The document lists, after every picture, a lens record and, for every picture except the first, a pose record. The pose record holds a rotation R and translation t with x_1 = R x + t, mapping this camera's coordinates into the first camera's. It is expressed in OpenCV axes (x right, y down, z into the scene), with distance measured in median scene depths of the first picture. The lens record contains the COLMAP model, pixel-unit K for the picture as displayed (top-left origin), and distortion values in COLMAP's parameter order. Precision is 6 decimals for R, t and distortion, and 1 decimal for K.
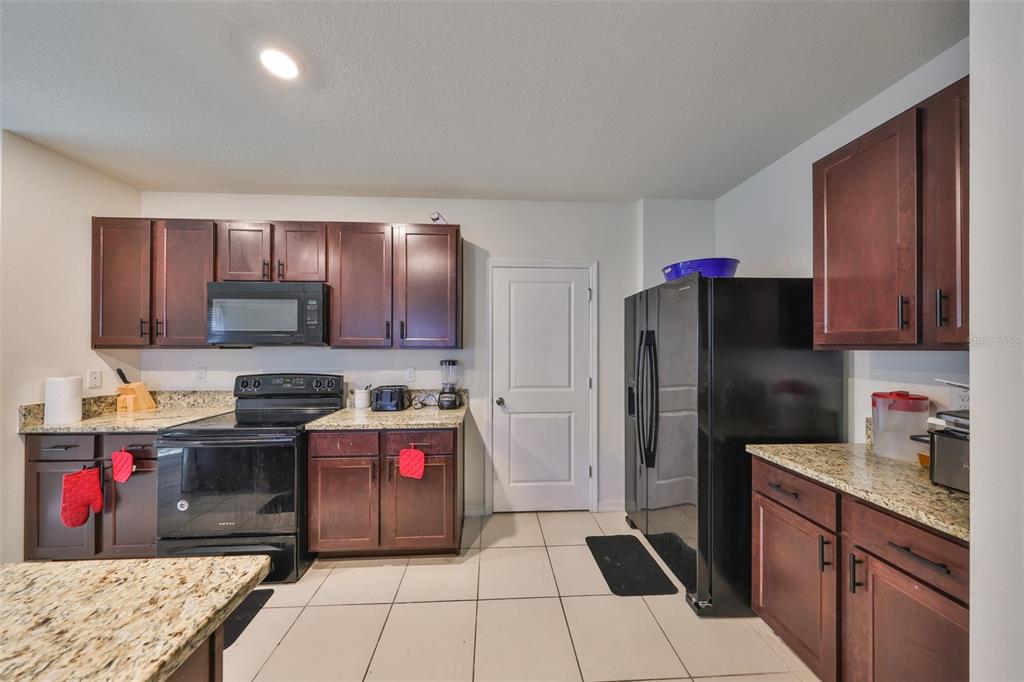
lens RADIAL K [[316.1, 0, 508.9], [0, 316.1, 345.1], [0, 0, 1]] dist [-0.003541, 0.000524]
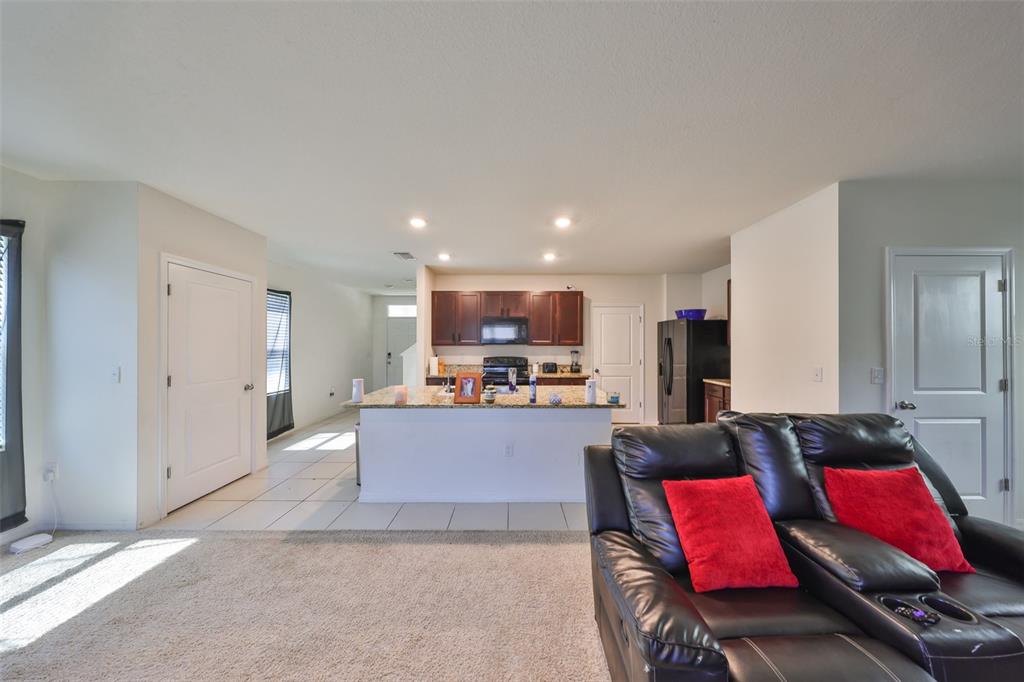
lens RADIAL K [[316.1, 0, 512.2], [0, 316.1, 343.2], [0, 0, 1]] dist [-0.003541, 0.000524]
pose [[0.998637, -0.000503, -0.052189, -0.579853], [0.000586, 0.999999, 0.001563, -0.010620], [0.052188, -0.001591, 0.998636, -1.366701]]
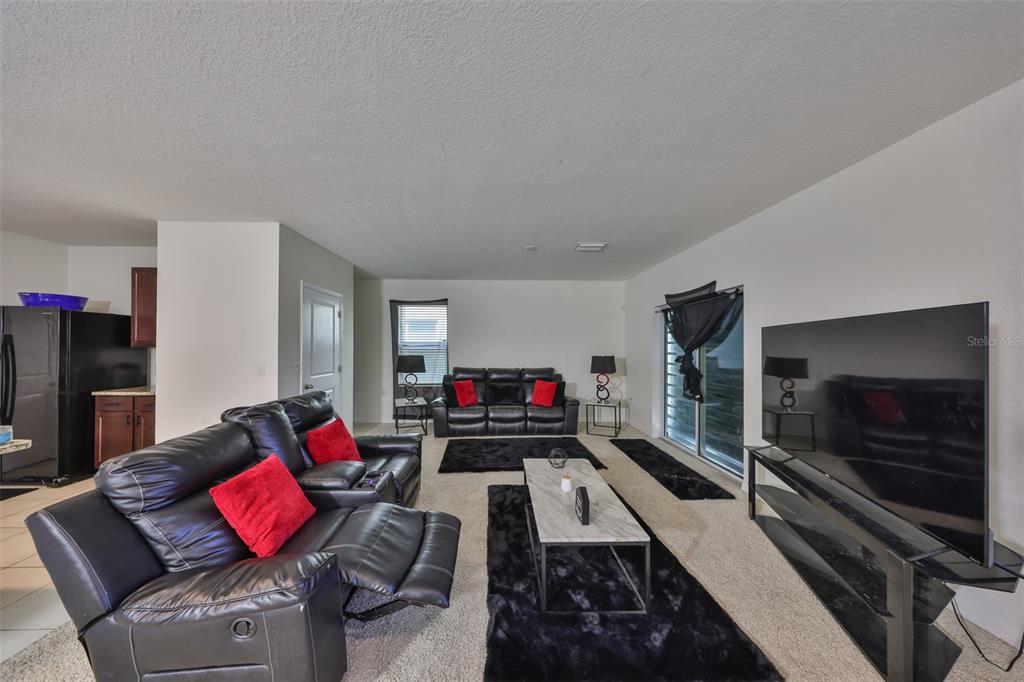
lens RADIAL K [[316.1, 0, 505.0], [0, 316.1, 347.3], [0, 0, 1]] dist [-0.003541, 0.000524]
pose [[0.019870, 0.000652, 0.999802, -0.922791], [-0.009098, 0.999958, -0.000472, -0.007476], [-0.999761, -0.009087, 0.019875, -1.281710]]
